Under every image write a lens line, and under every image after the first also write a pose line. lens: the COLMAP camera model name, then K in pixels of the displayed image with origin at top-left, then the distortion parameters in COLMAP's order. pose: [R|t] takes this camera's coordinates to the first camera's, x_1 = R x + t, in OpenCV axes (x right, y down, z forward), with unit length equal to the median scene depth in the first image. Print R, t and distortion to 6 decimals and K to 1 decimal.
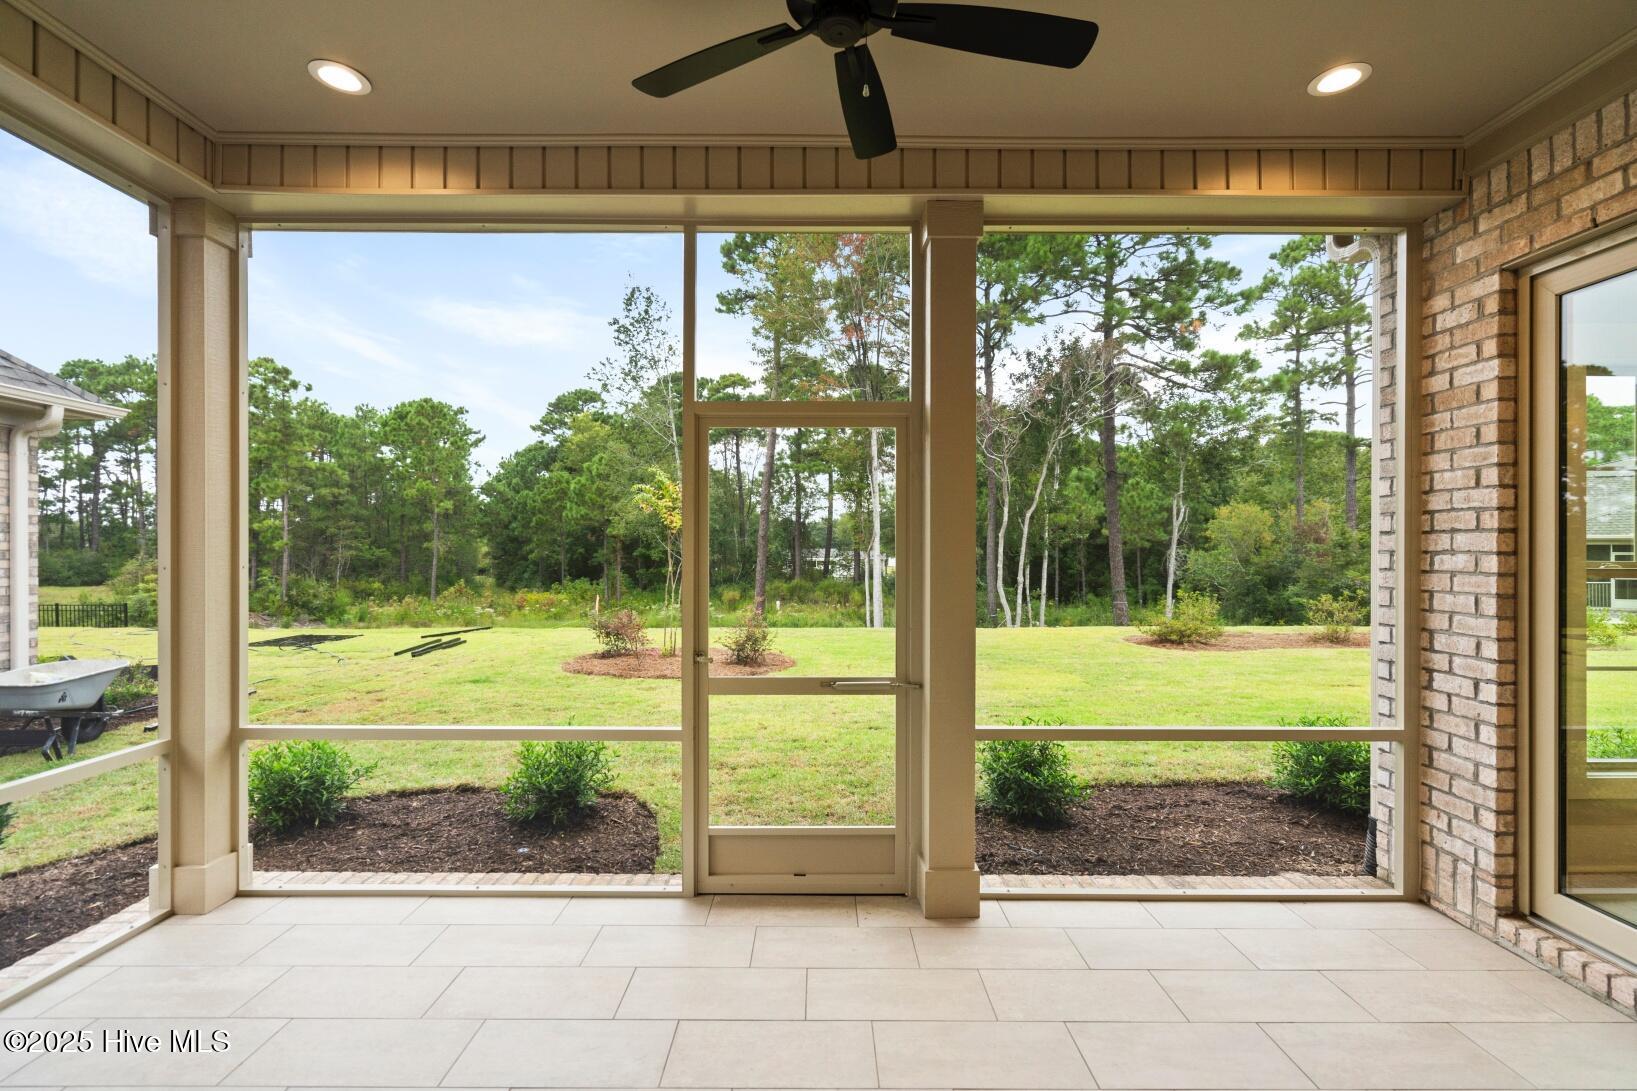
lens RADIAL K [[739.0, 0, 821.2], [0, 739.0, 550.3], [0, 0, 1]] dist [0.000117, -0.000089]
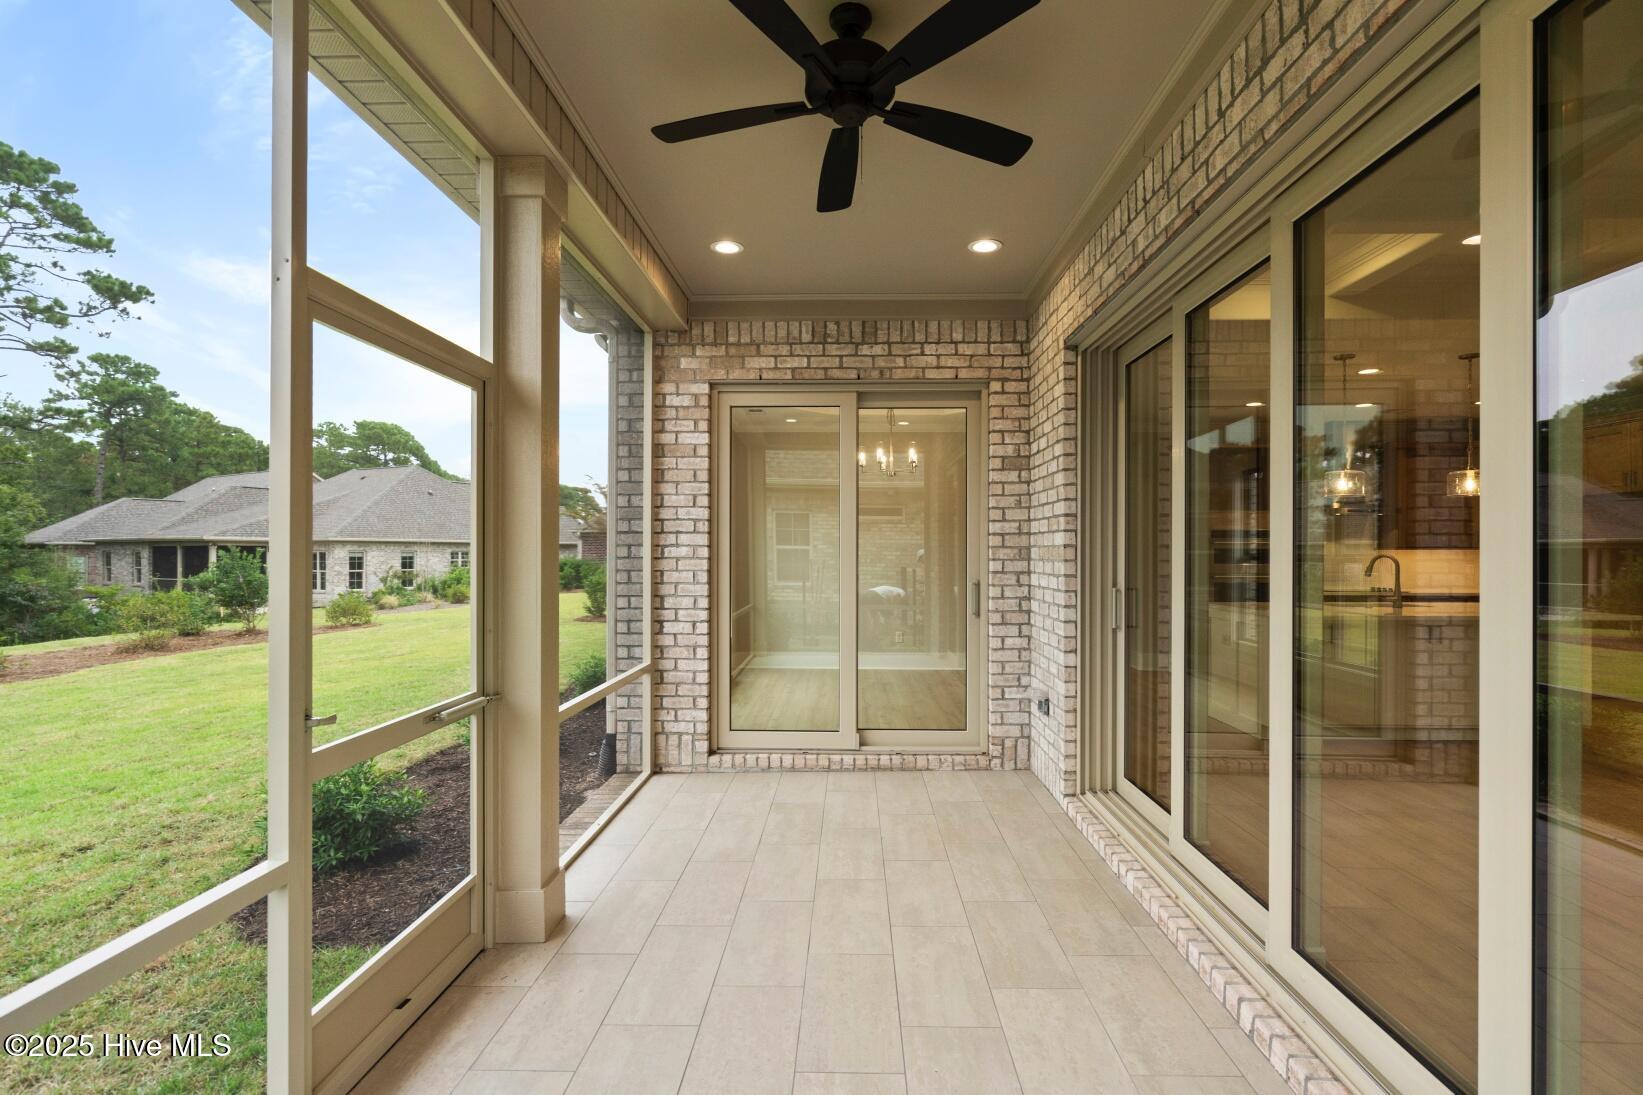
lens RADIAL K [[741.7, 0, 816.3], [0, 741.7, 550.9], [0, 0, 1]] dist [0.000086, 0.000302]
pose [[0.052049, 0.002285, 0.998642, -0.067923], [-0.001659, 0.999996, -0.002202, 0.001561], [-0.998643, -0.001542, 0.052053, 0.055870]]
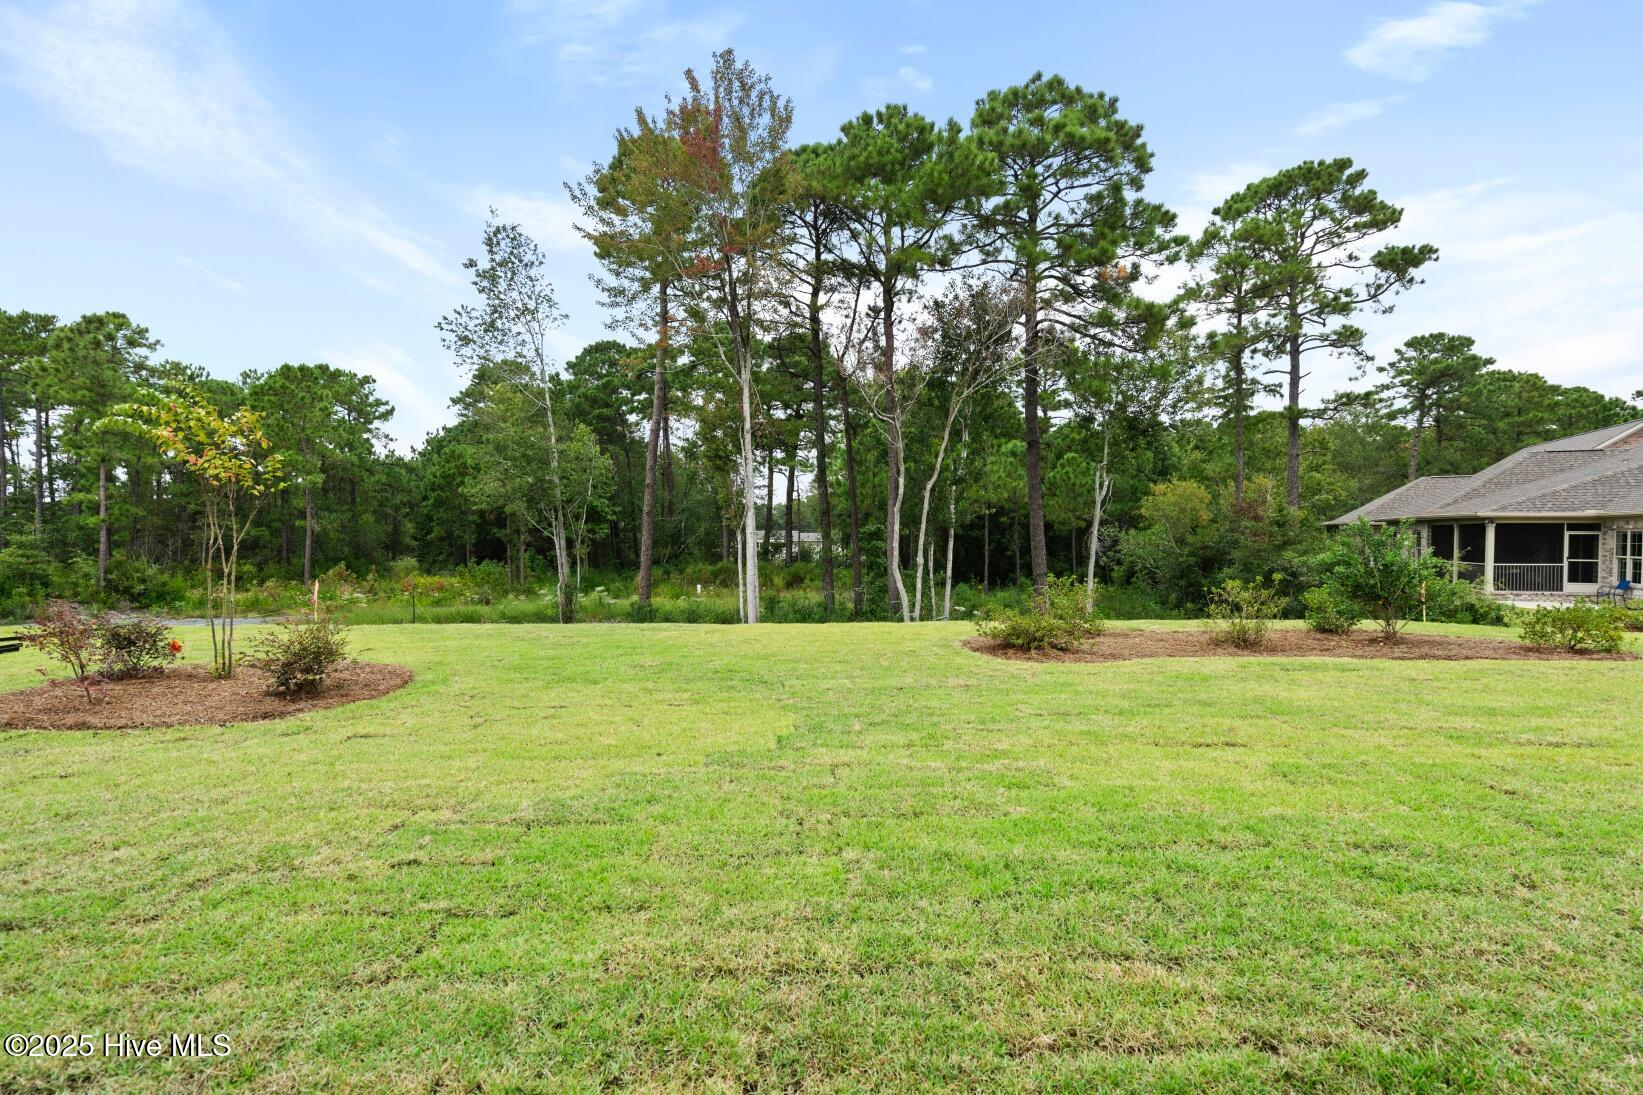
lens RADIAL K [[741.7, 0, 816.3], [0, 741.7, 550.9], [0, 0, 1]] dist [0.000086, 0.000302]
pose [[0.999009, 0.000617, 0.044498, 0.098403], [-0.001708, 0.999698, 0.024497, 0.005849], [-0.044470, -0.024549, 0.998709, 0.118897]]
